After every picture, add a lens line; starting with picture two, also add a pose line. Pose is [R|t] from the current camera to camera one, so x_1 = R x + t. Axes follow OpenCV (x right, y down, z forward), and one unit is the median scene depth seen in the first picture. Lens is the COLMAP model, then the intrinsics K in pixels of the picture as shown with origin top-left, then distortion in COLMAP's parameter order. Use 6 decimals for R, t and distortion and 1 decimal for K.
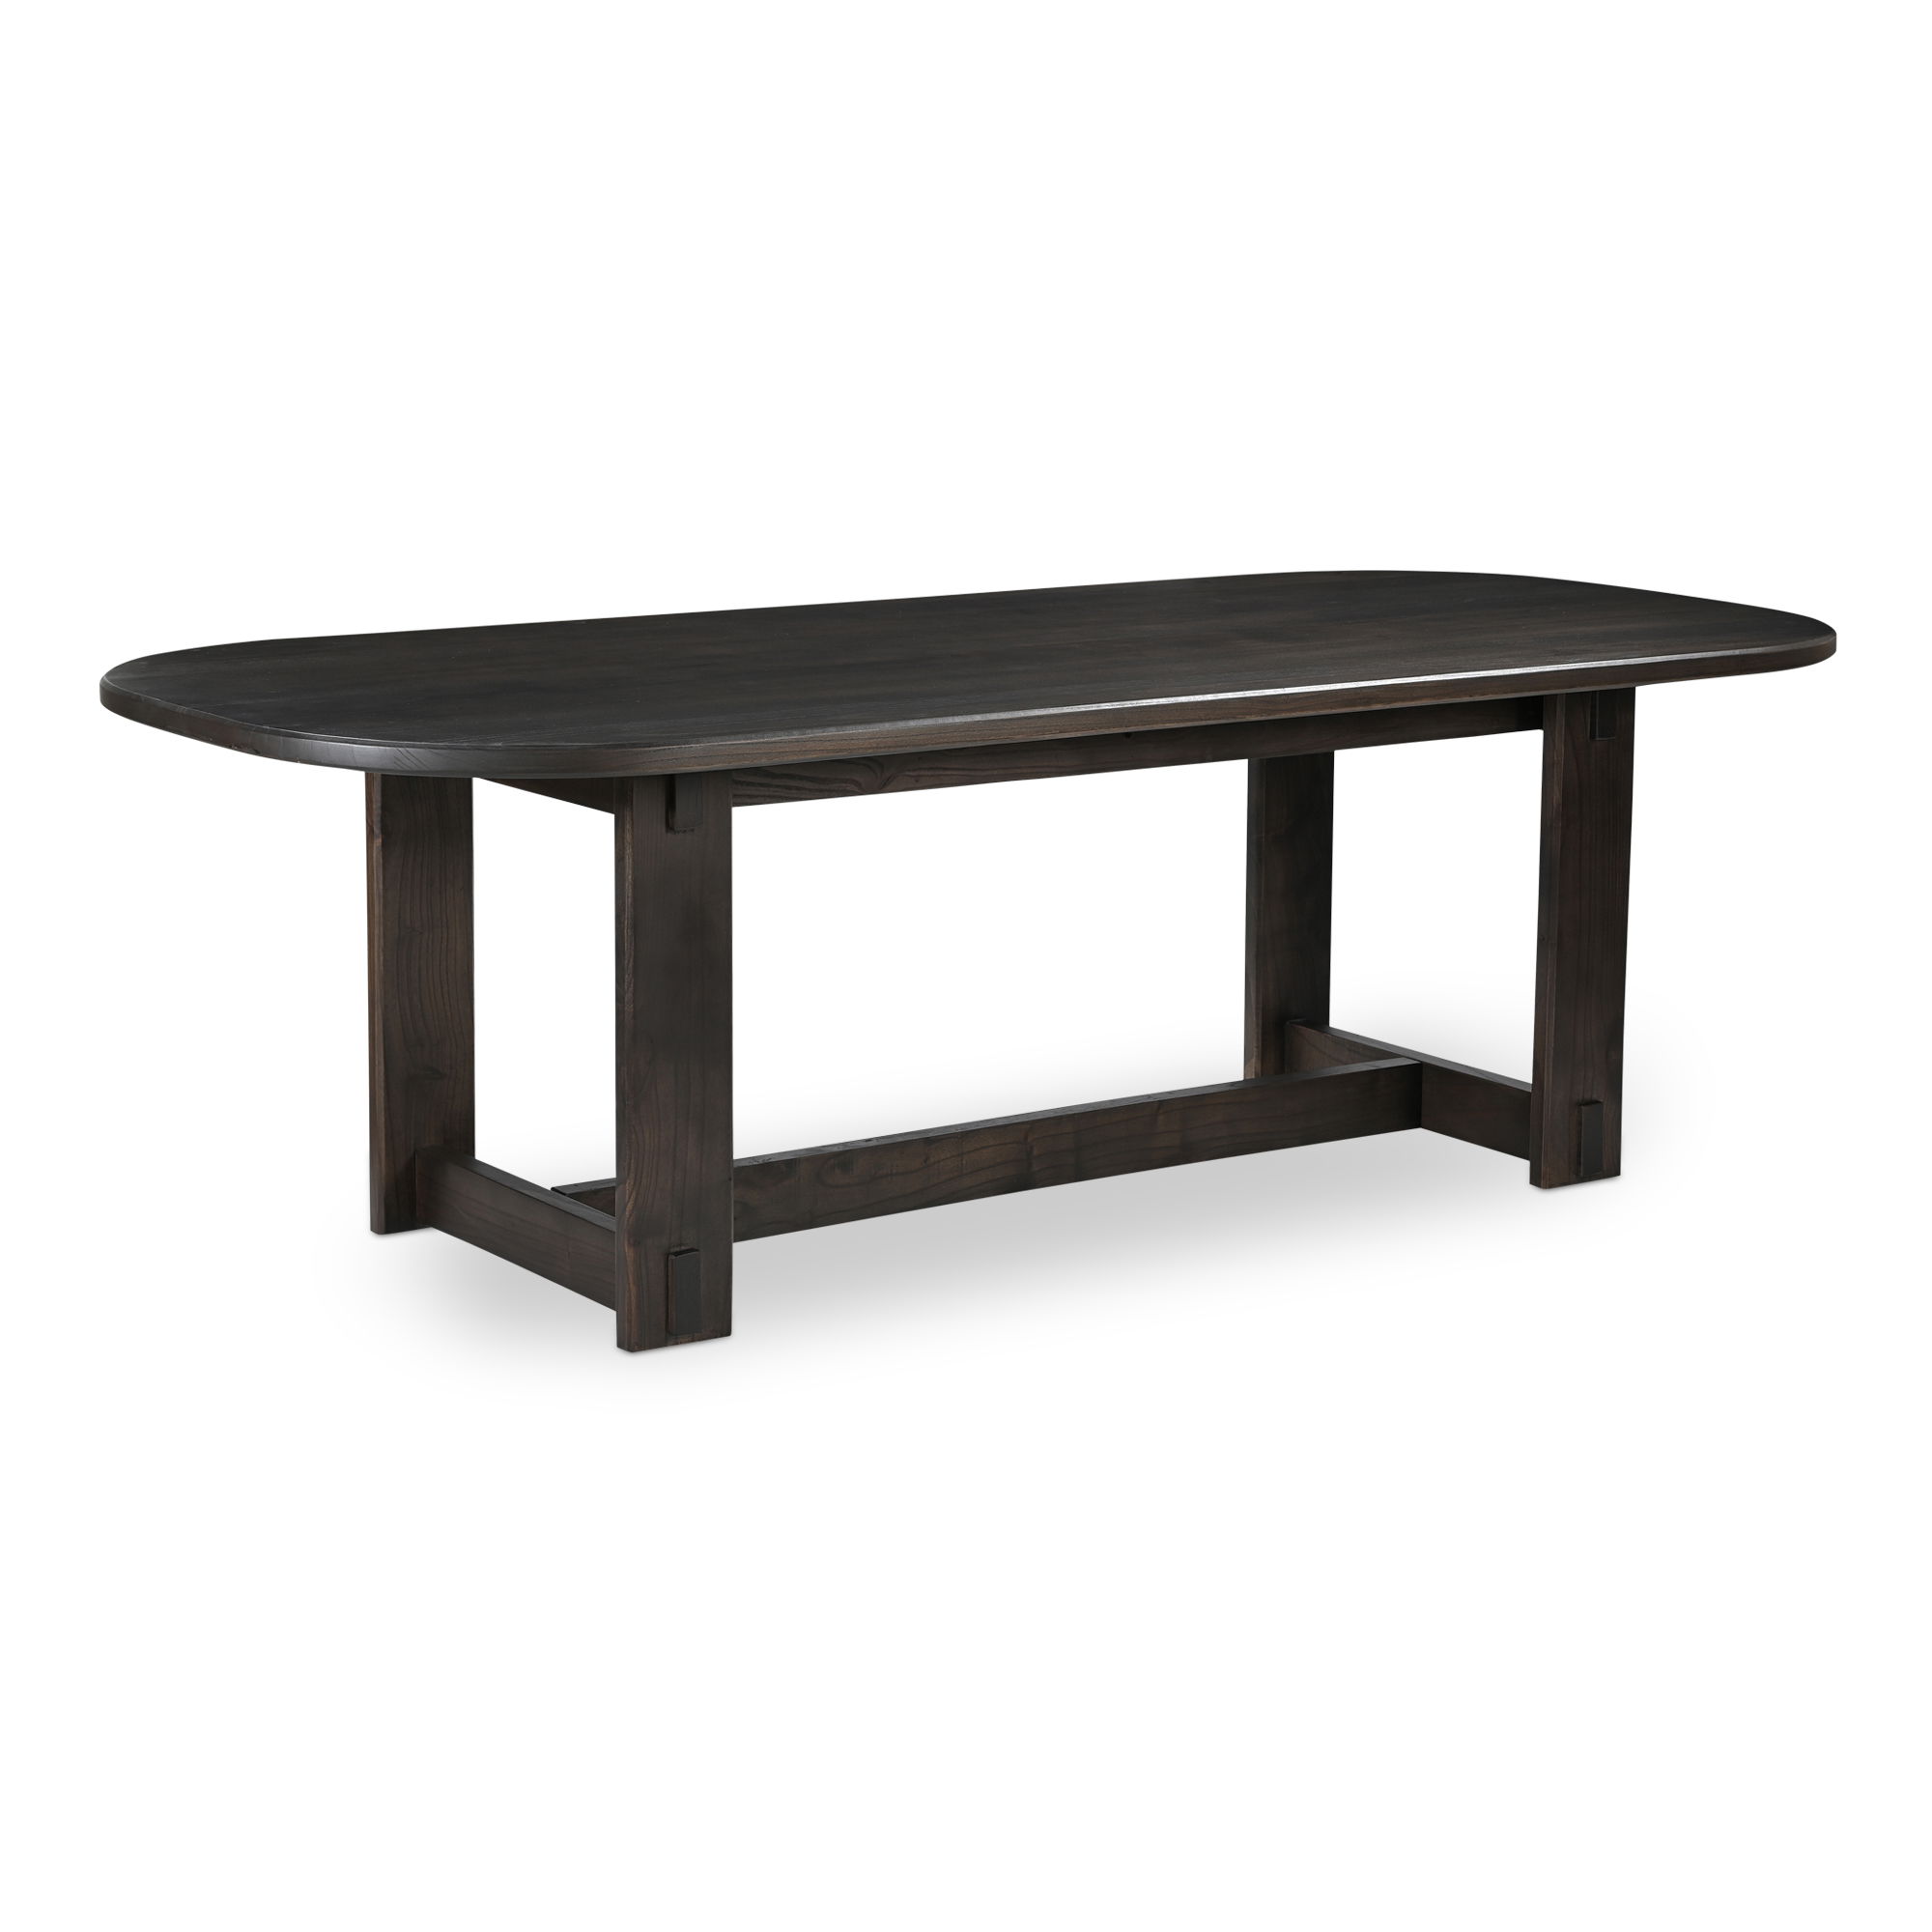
lens RADIAL K [[4321.6, 0, 966.0], [0, 4321.6, 966.0], [0, 0, 1]] dist [0.107231, 0.182918]
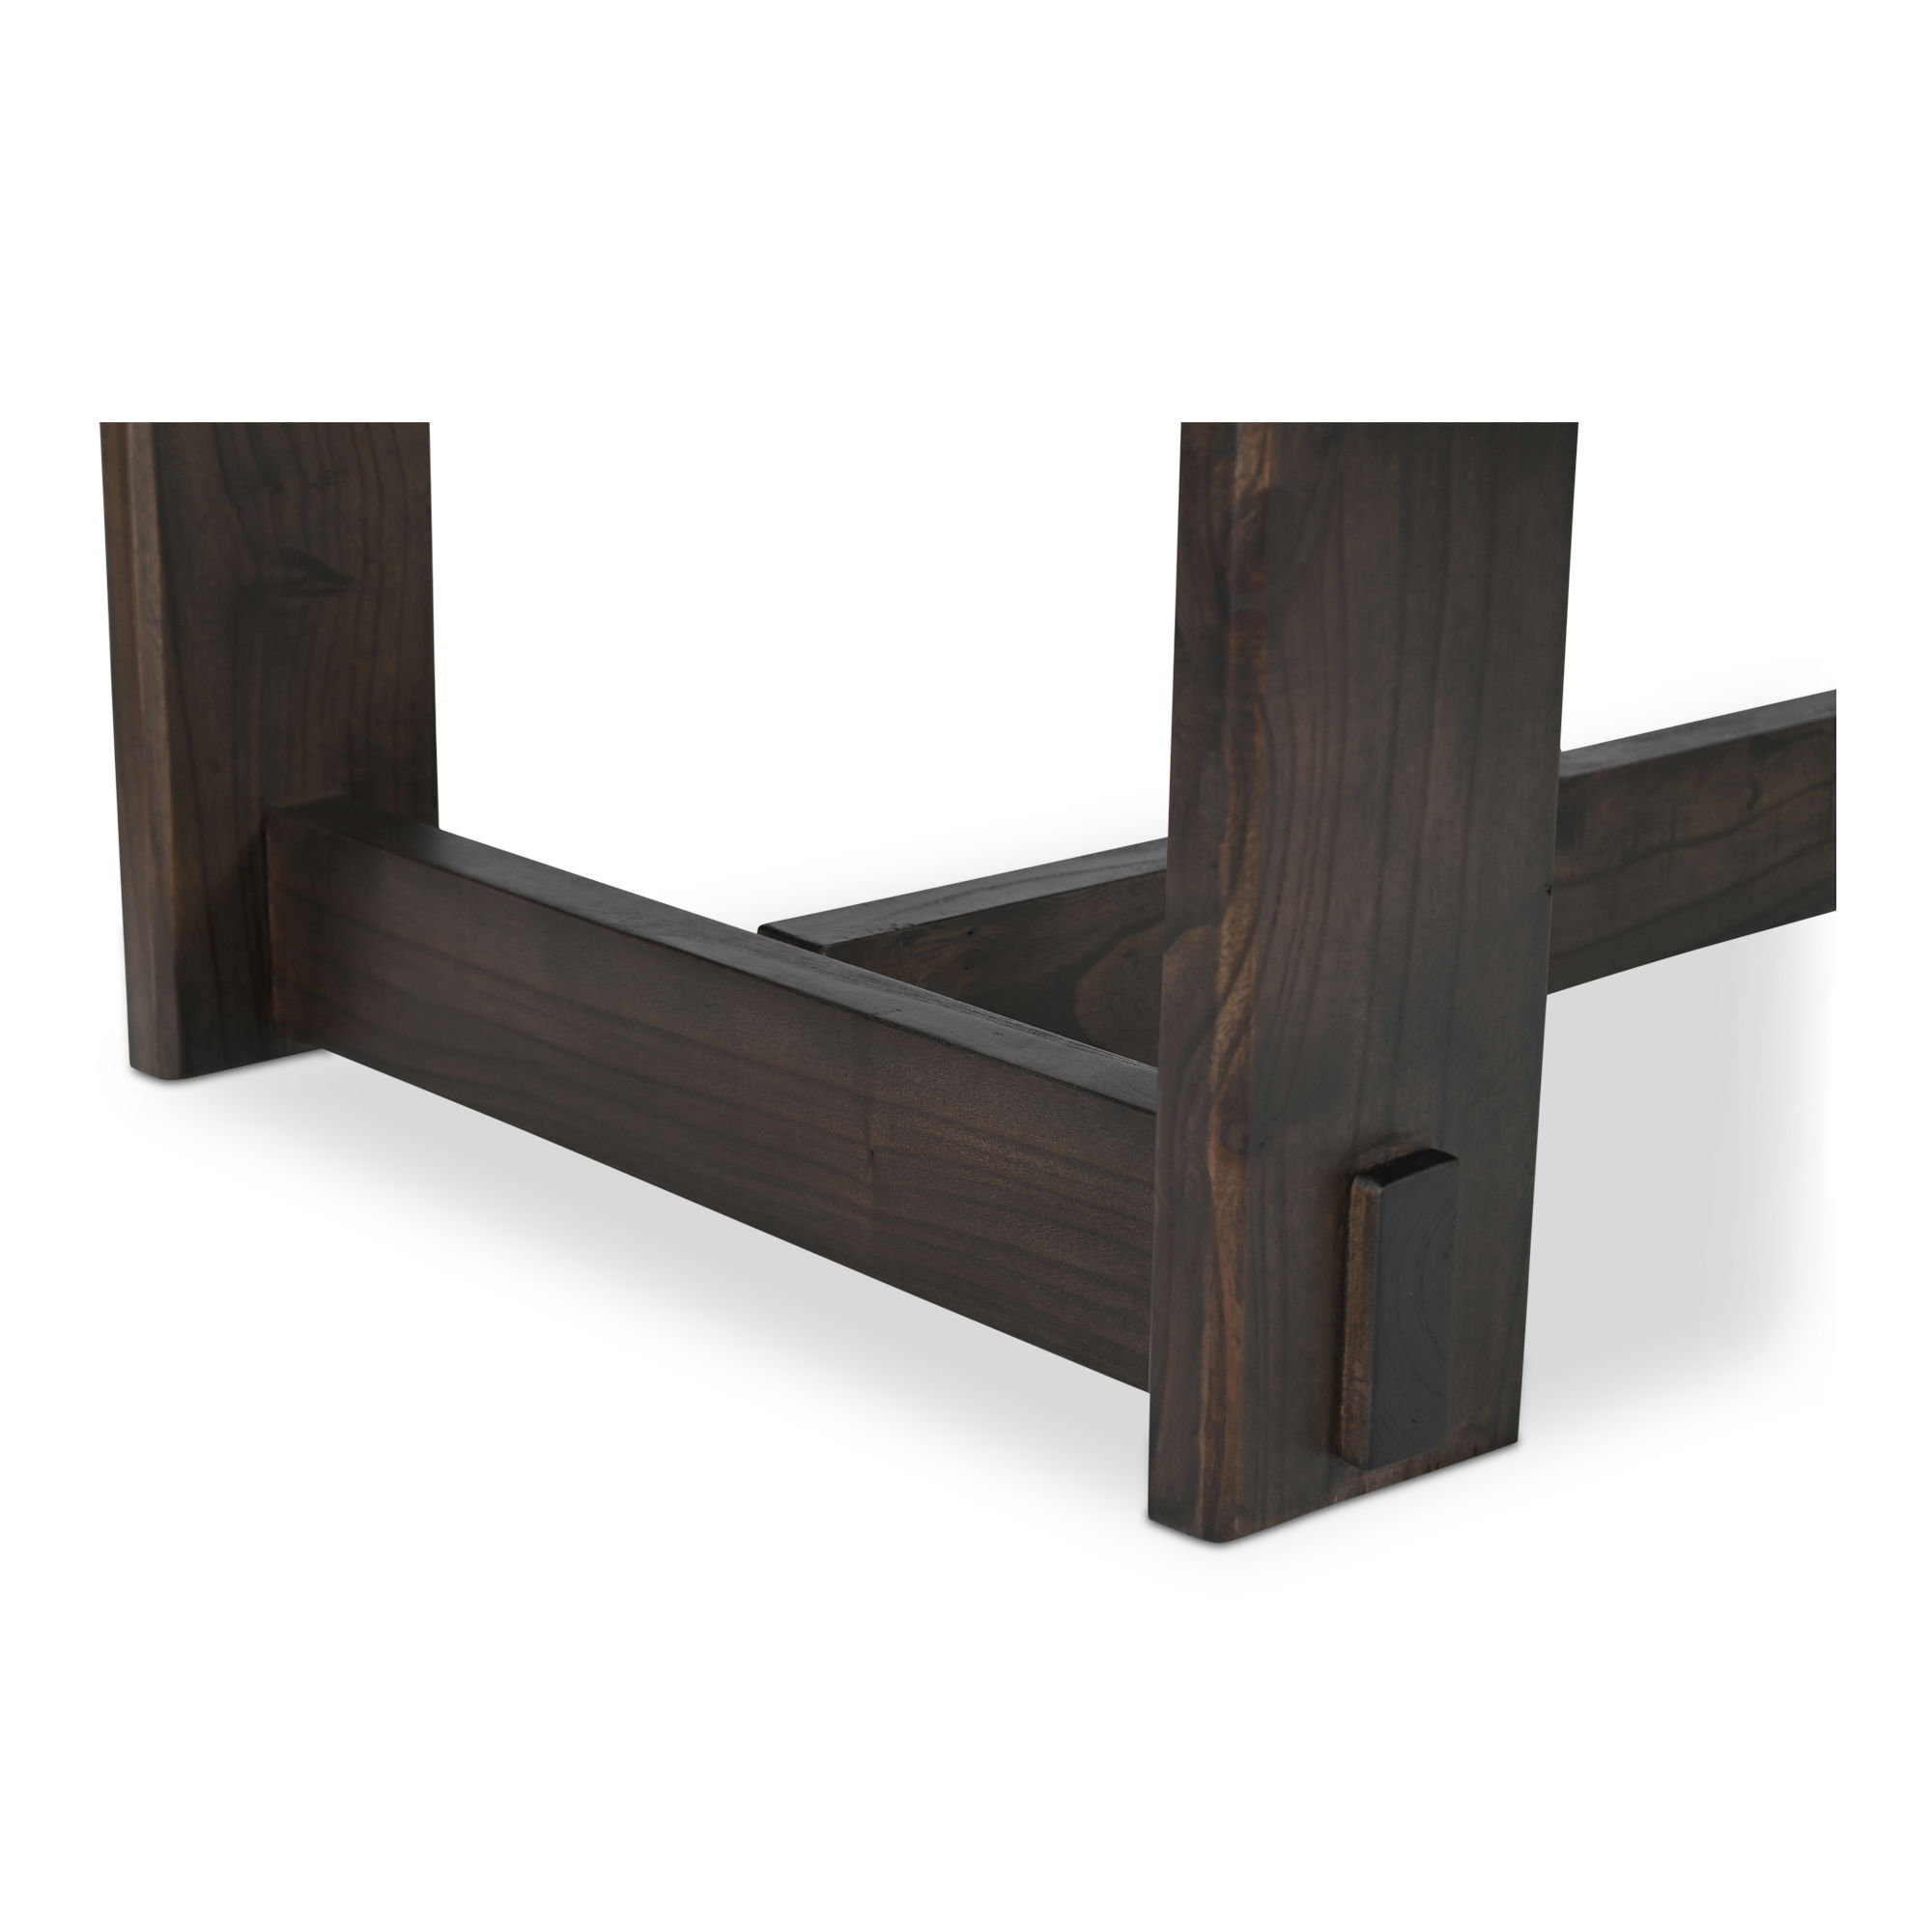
lens RADIAL K [[4321.6, 0, 966.0], [0, 4321.6, 966.0], [0, 0, 1]] dist [0.107231, 0.182918]
pose [[0.993929, -0.034307, 0.104534, -0.109734], [0.025465, 0.996074, 0.084777, 0.027671], [-0.107032, -0.081601, 0.990901, 0.674673]]
